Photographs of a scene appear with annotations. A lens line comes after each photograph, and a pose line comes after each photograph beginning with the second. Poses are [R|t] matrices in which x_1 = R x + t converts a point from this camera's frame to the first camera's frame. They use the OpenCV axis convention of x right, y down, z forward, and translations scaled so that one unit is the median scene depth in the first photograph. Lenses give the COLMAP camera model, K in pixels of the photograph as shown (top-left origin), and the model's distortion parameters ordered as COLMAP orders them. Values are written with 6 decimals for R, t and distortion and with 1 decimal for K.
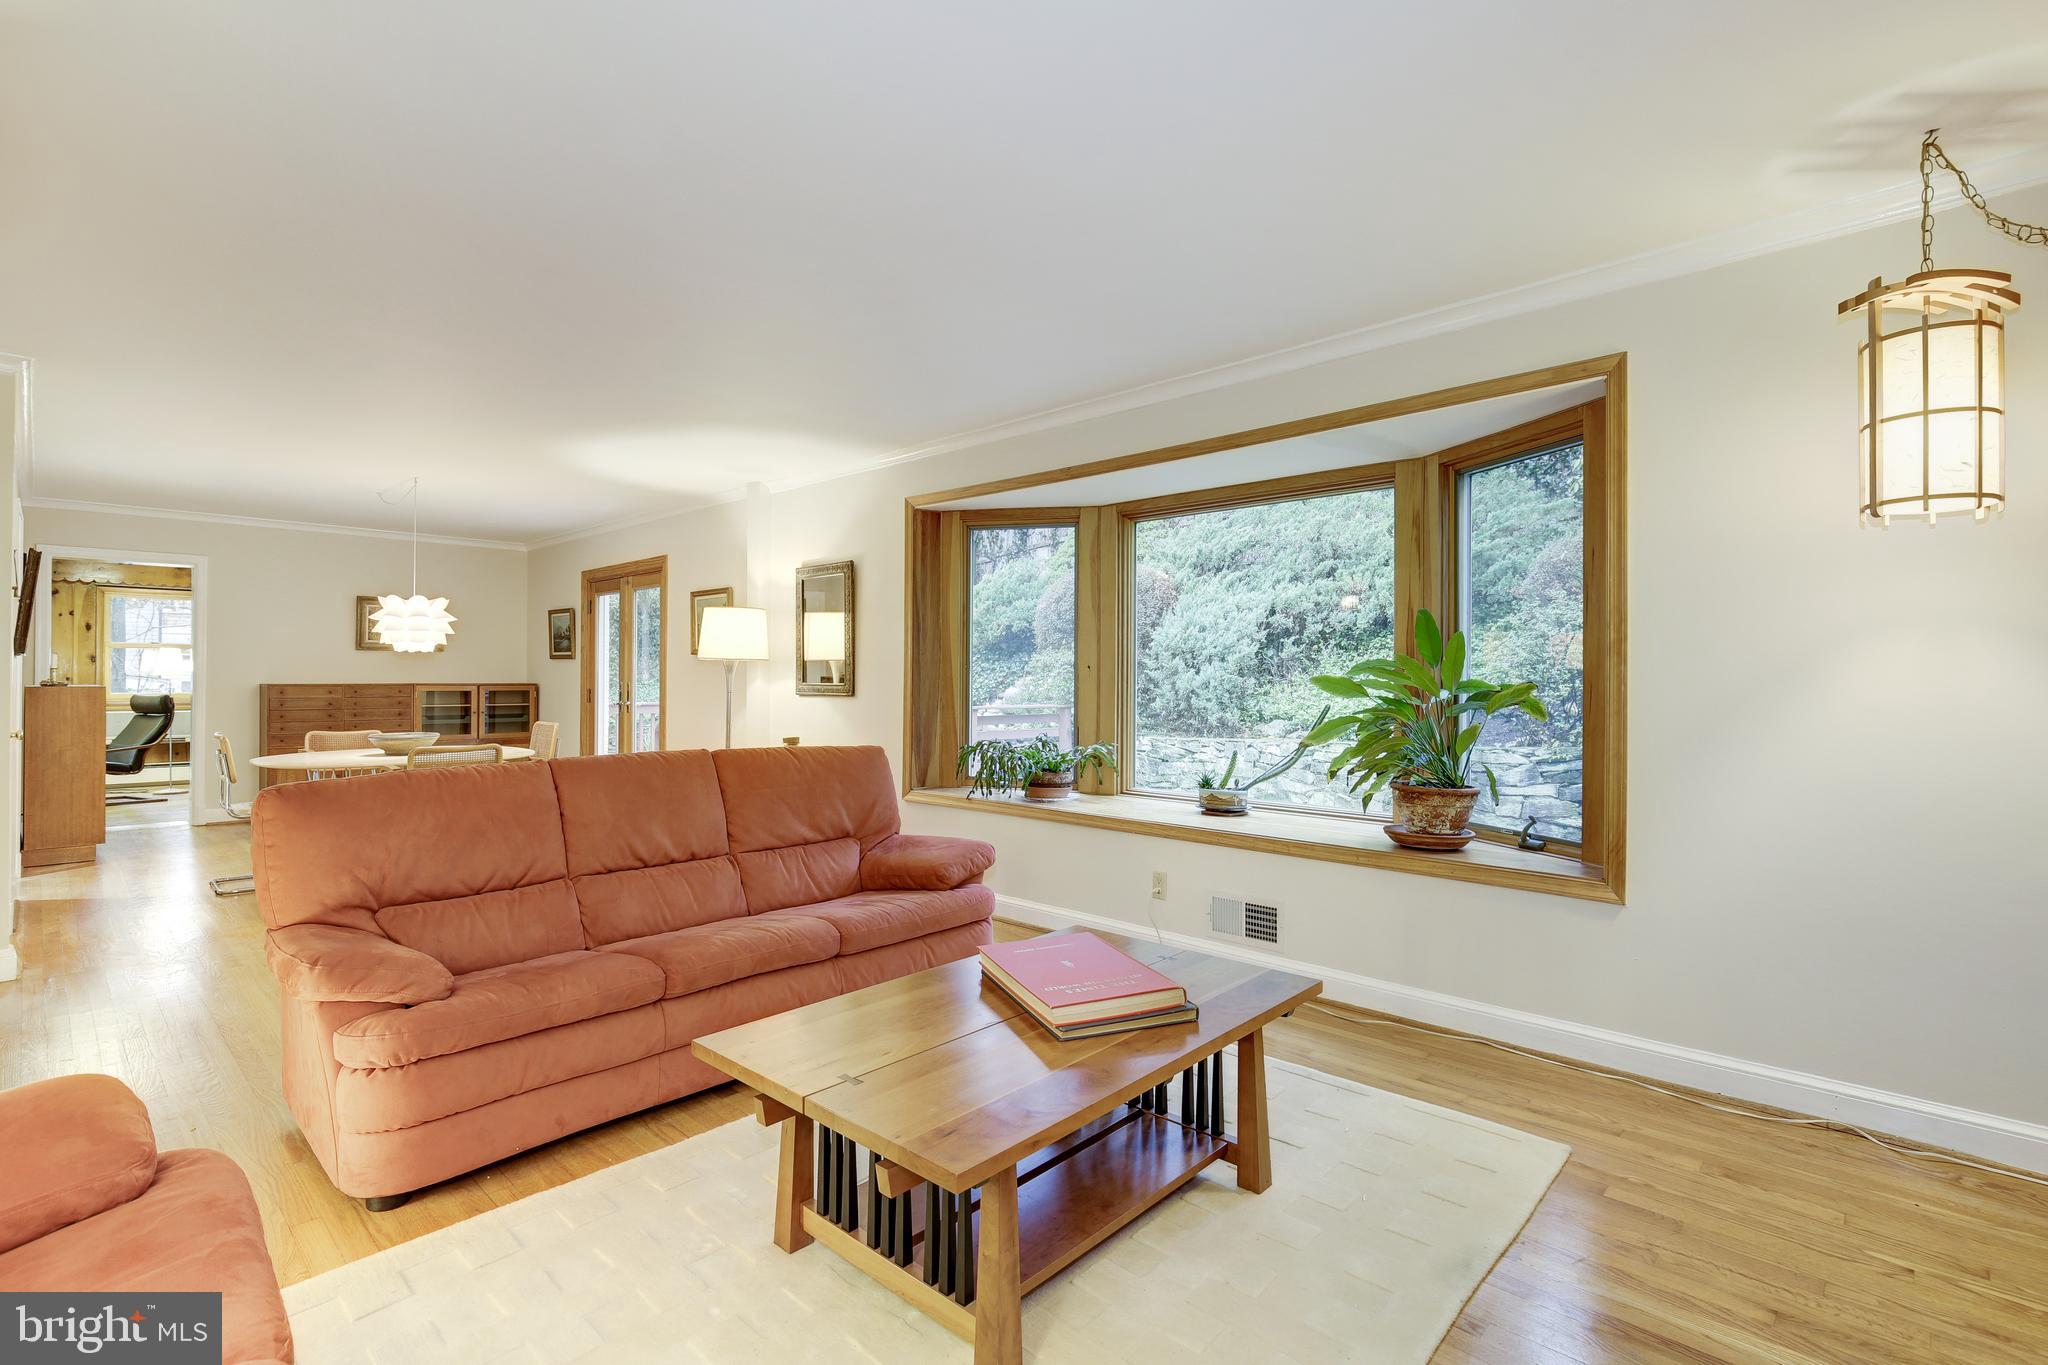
lens RADIAL K [[934.7, 0, 1006.4], [0, 934.7, 673.4], [0, 0, 1]] dist [-0.011853, 0.000764]
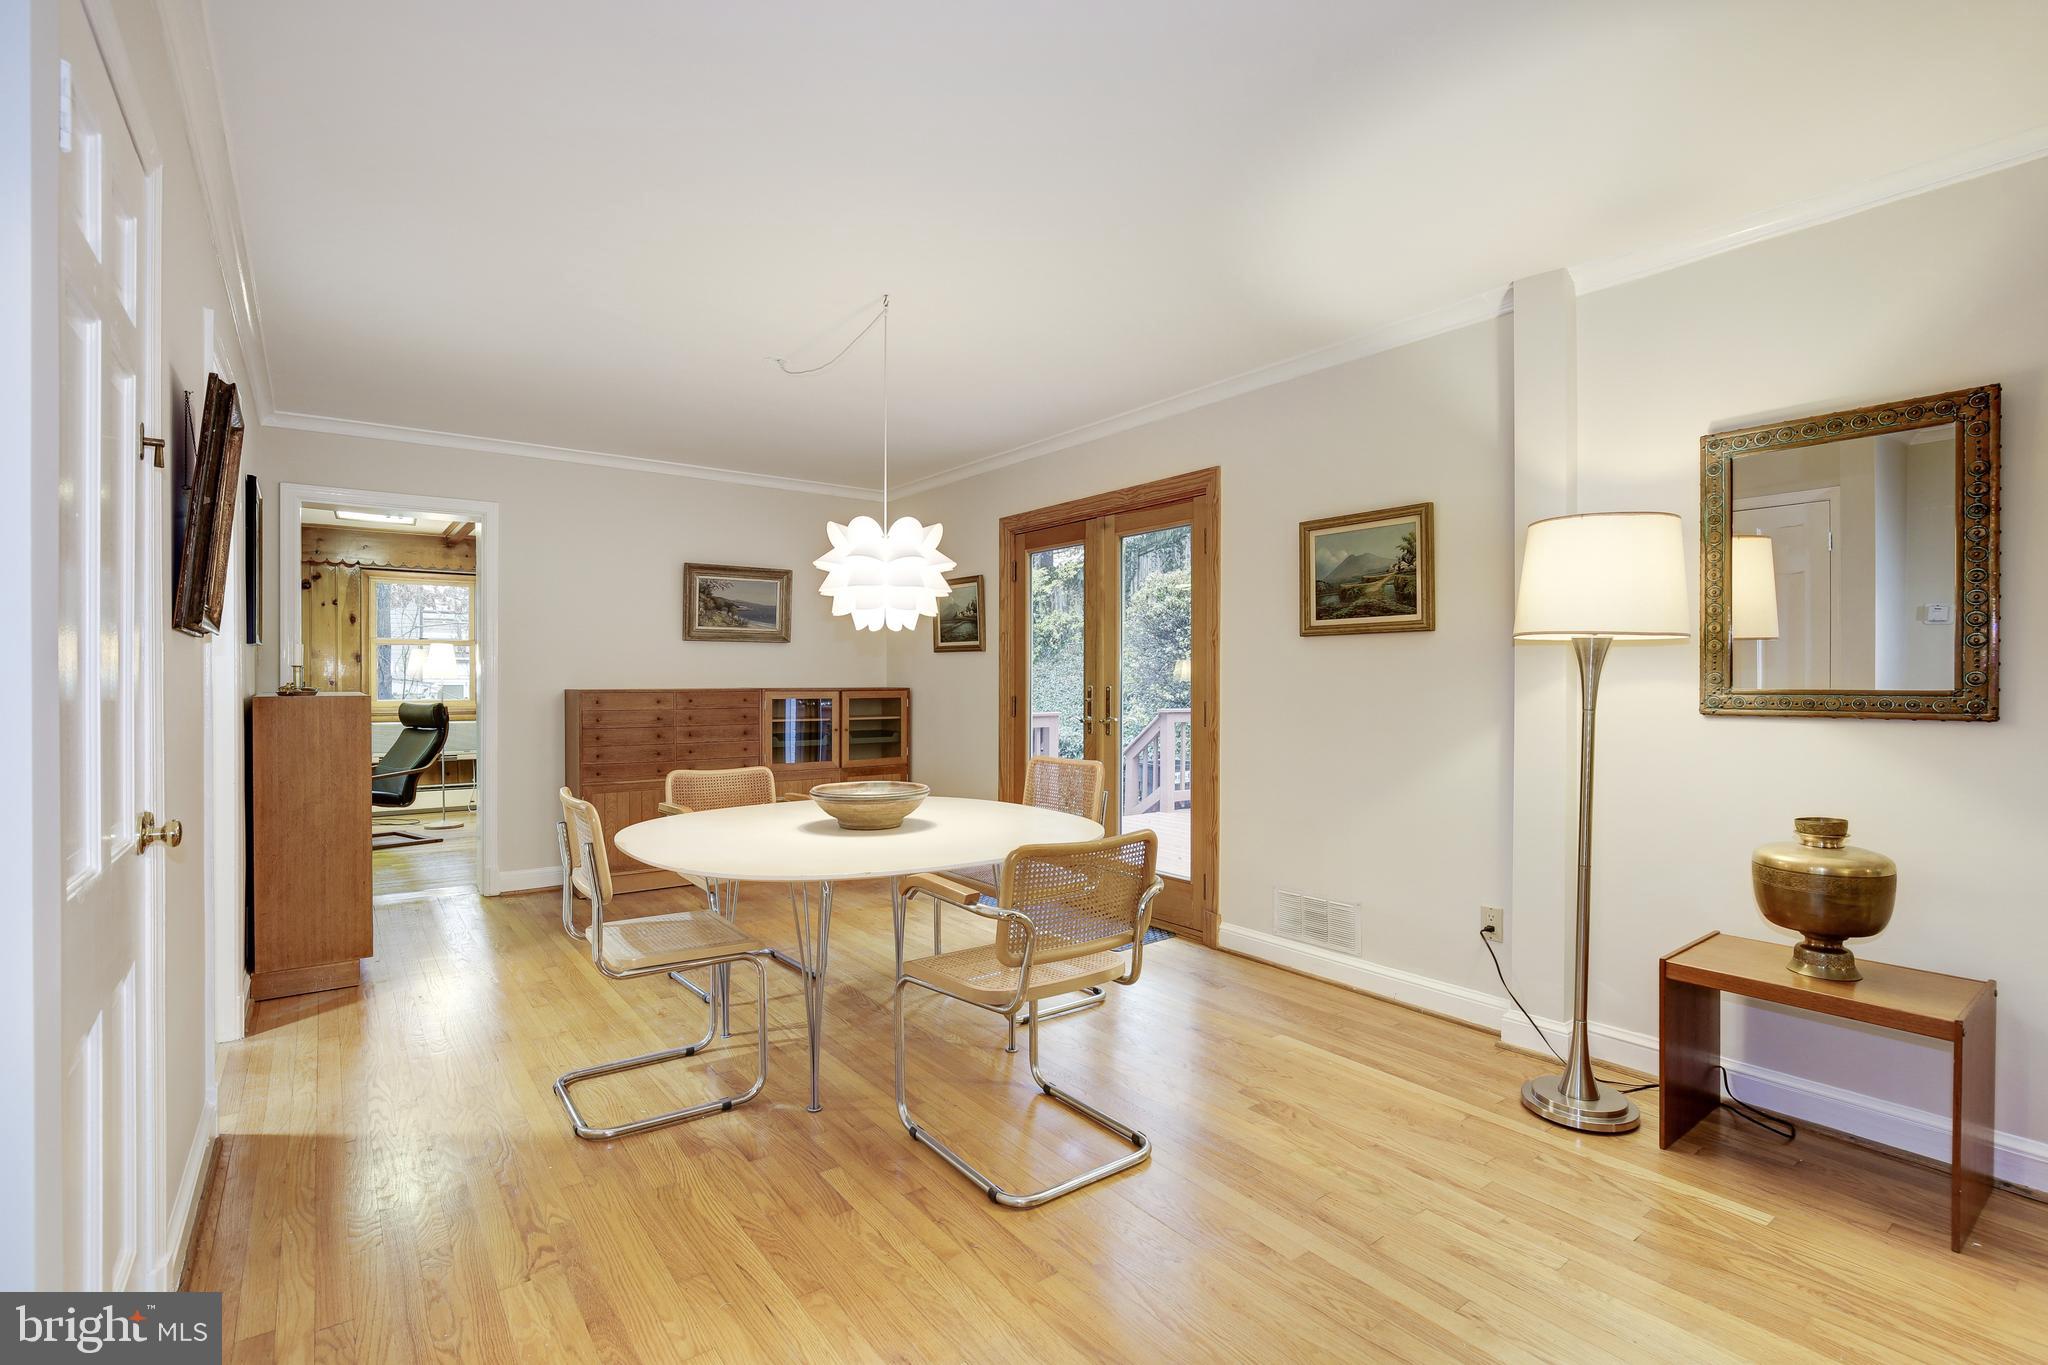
lens RADIAL K [[934.7, 0, 991.5], [0, 934.7, 681.8], [0, 0, 1]] dist [-0.011853, 0.000764]
pose [[0.983195, -0.001591, -0.182550, -0.341074], [0.002643, 0.999981, 0.005517, 0.002650], [0.182538, -0.005907, 0.983181, 0.349469]]
